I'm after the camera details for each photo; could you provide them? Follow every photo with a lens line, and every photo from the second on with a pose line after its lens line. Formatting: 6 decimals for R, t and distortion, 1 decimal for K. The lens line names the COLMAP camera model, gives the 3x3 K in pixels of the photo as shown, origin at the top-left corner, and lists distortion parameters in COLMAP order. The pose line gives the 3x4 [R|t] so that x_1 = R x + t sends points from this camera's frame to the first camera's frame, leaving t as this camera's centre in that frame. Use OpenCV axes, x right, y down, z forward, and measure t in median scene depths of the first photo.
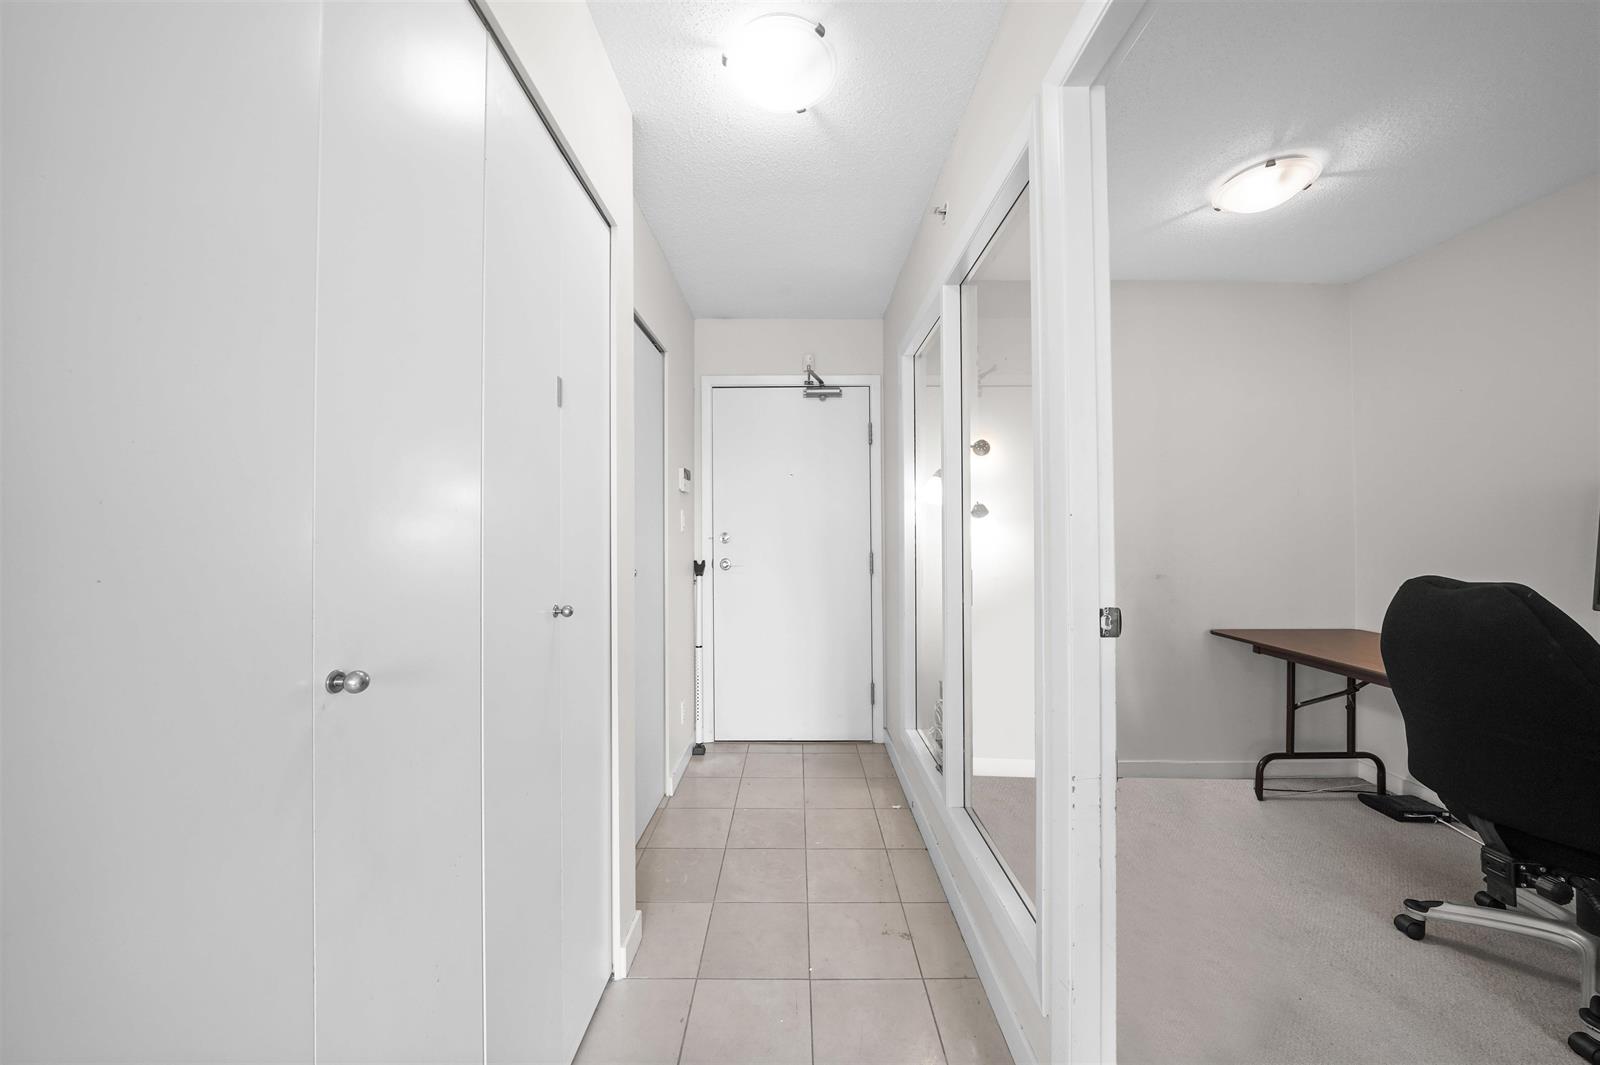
lens RADIAL K [[568.8, 0, 789.5], [0, 568.8, 529.2], [0, 0, 1]] dist [-0.016037, 0.002247]
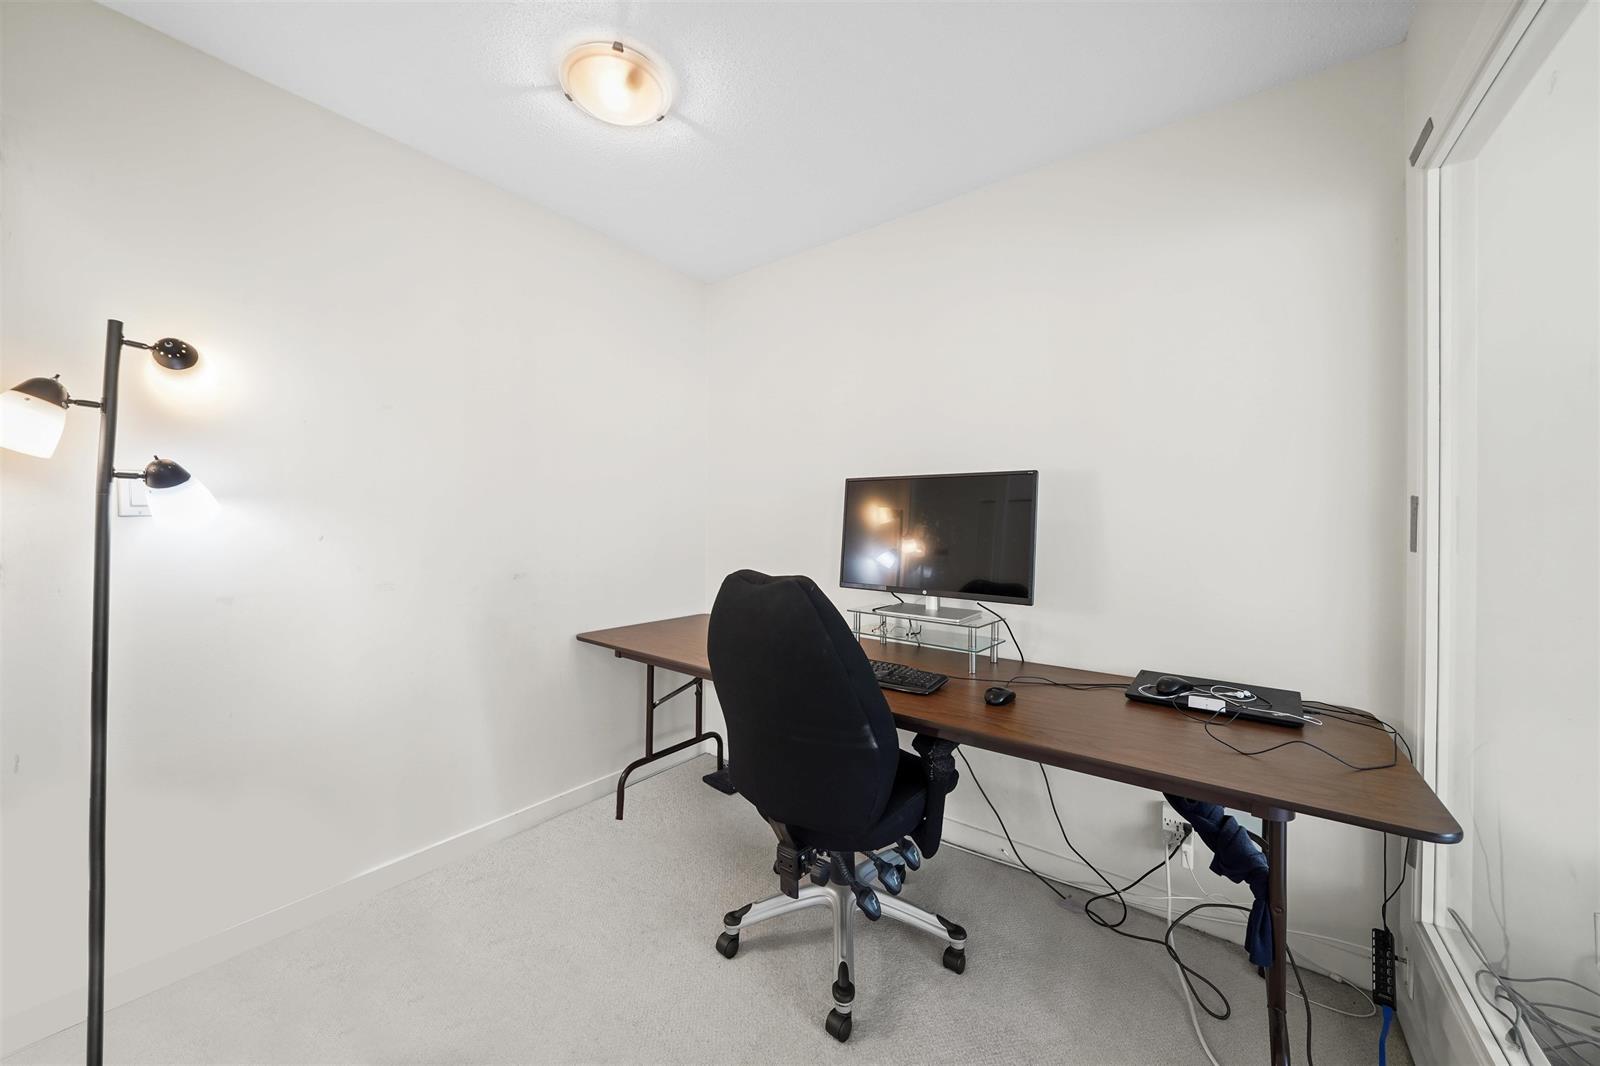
lens RADIAL K [[568.8, 0, 802.6], [0, 568.8, 524.0], [0, 0, 1]] dist [-0.016037, 0.002247]
pose [[0.605937, 0.007535, 0.795477, 0.299774], [-0.019440, 0.999797, 0.005338, -0.000708], [-0.795275, -0.018699, 0.605960, 0.234823]]
